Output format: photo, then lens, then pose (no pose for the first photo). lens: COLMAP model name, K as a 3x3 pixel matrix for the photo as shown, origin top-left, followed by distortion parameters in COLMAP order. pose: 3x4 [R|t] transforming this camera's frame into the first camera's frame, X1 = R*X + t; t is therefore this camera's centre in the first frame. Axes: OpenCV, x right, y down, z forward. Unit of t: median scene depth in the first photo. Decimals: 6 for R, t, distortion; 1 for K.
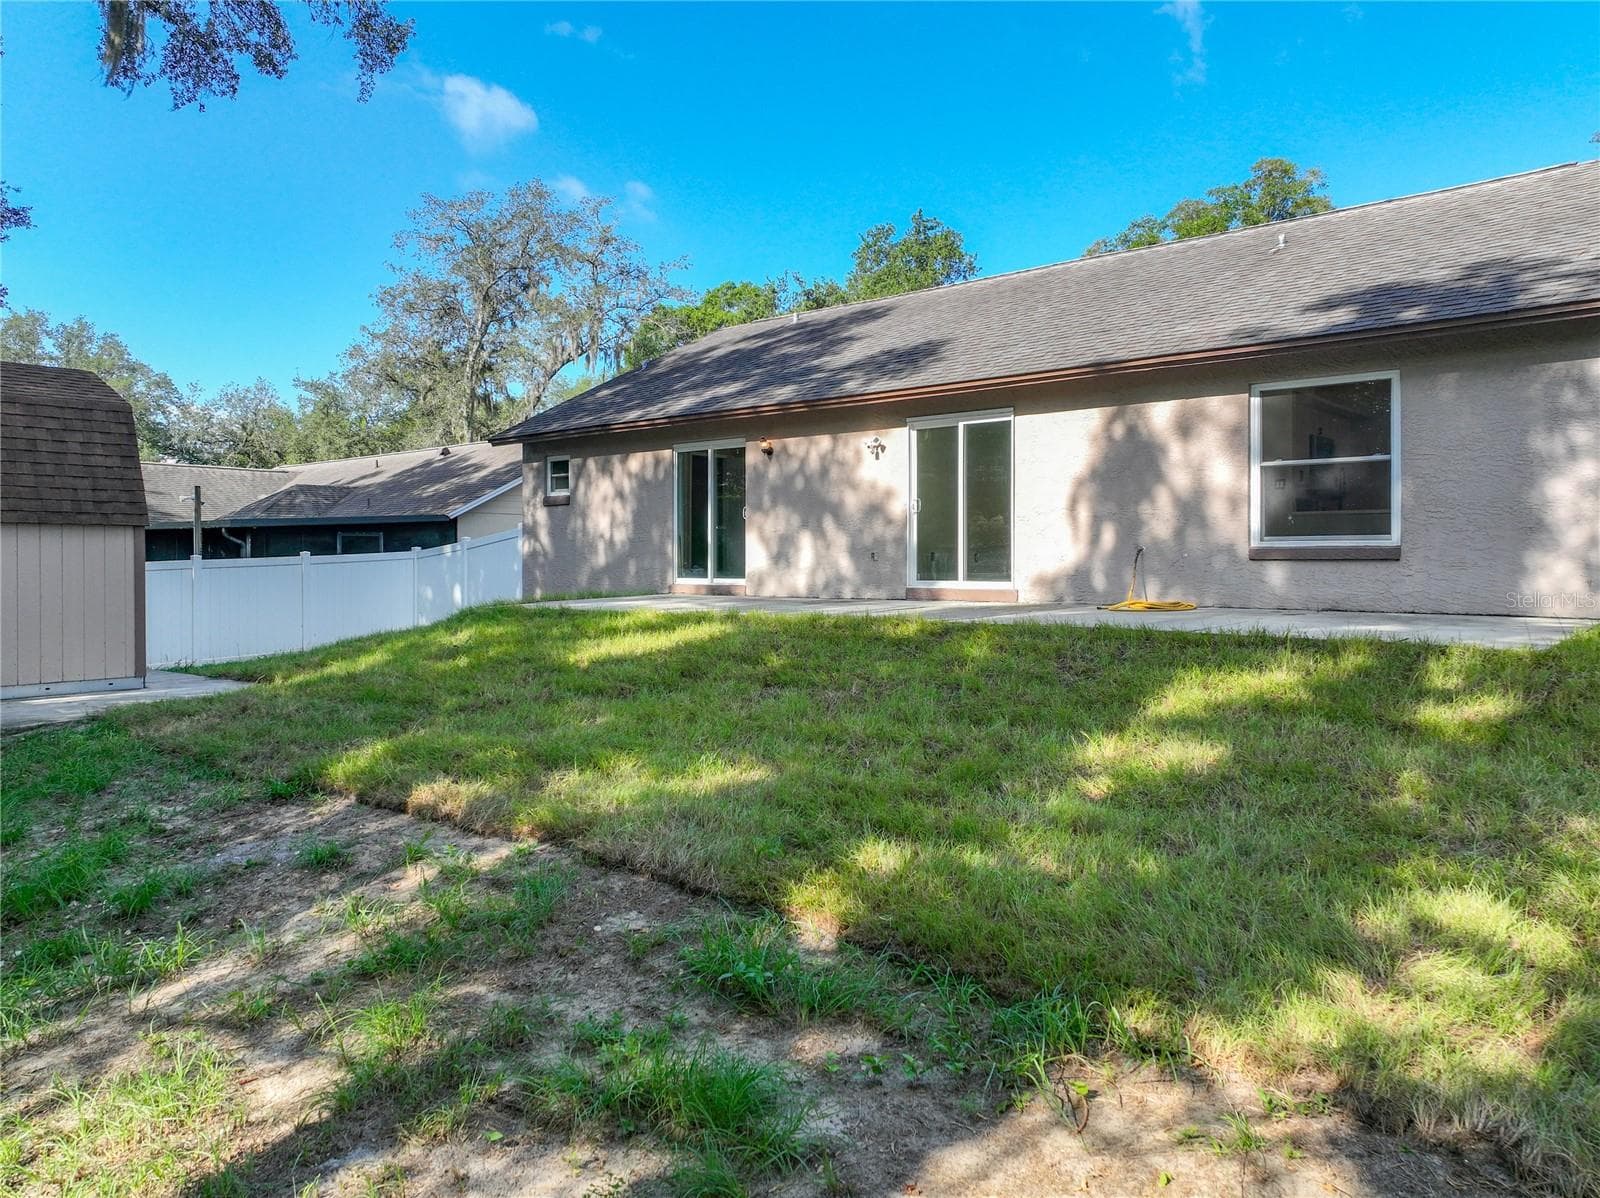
lens RADIAL K [[1152.8, 0, 801.5], [0, 1152.8, 560.1], [0, 0, 1]] dist [0.004694, 0.010817]
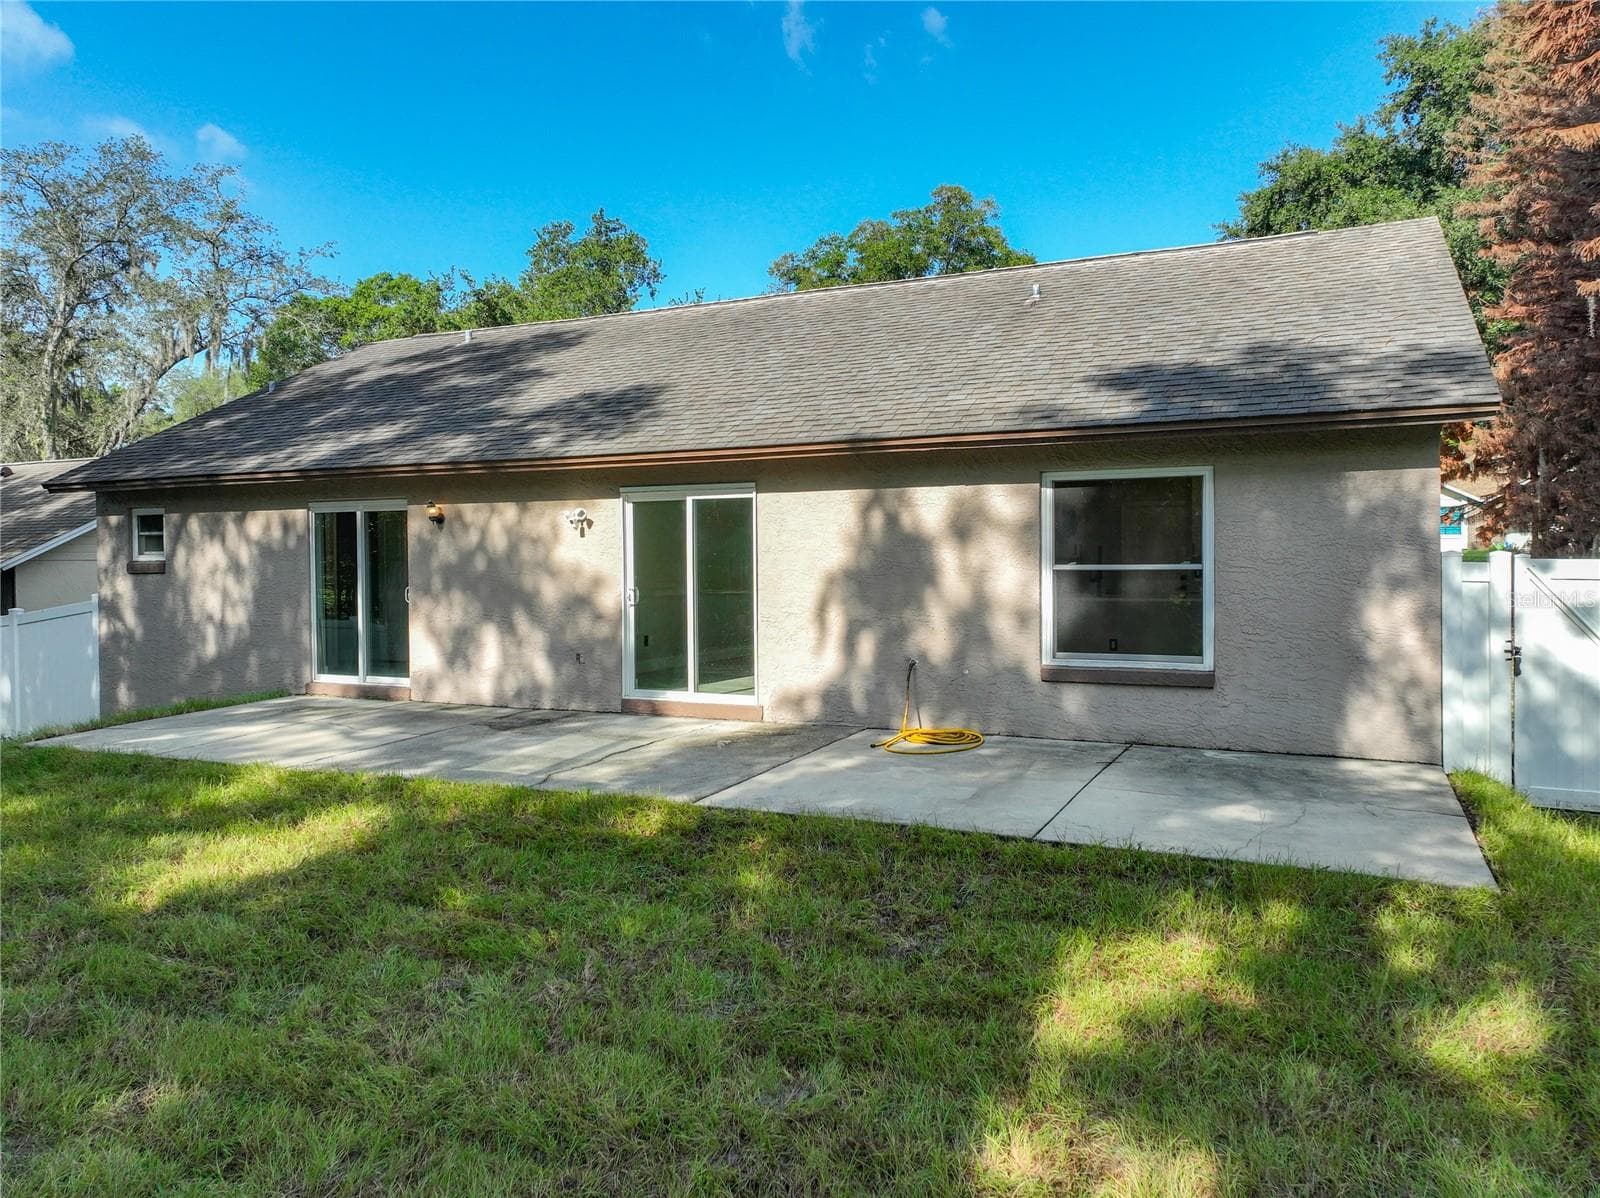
lens RADIAL K [[1145.1, 0, 804.1], [0, 1145.1, 578.6], [0, 0, 1]] dist [-0.006412, 0.027318]
pose [[0.959905, -0.013122, 0.280020, -0.008895], [0.007630, 0.999757, 0.020692, -0.072893], [-0.280223, -0.017726, 0.959771, 0.193344]]
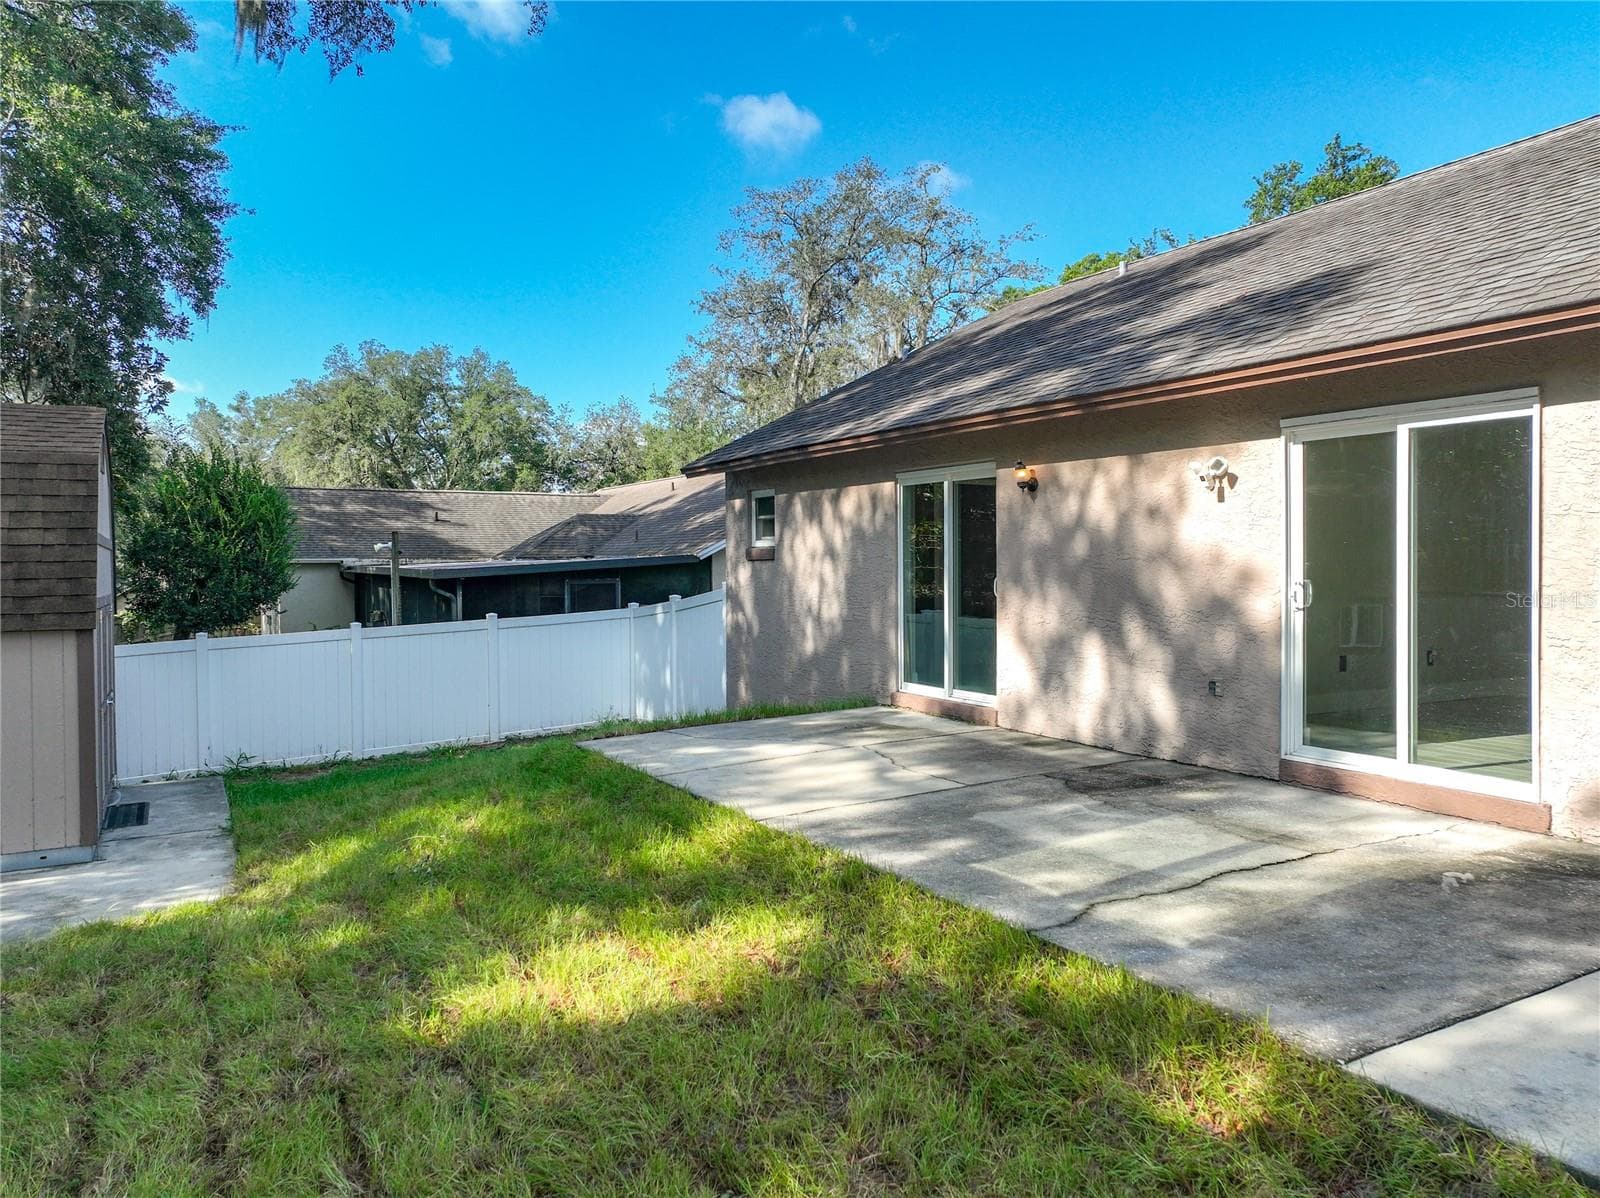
lens RADIAL K [[1145.1, 0, 804.1], [0, 1145.1, 578.6], [0, 0, 1]] dist [-0.006412, 0.027318]
pose [[0.943710, -0.001025, -0.330771, 0.058361], [0.007305, 0.999816, 0.017742, -0.062610], [0.330692, -0.019159, 0.943544, 0.446160]]
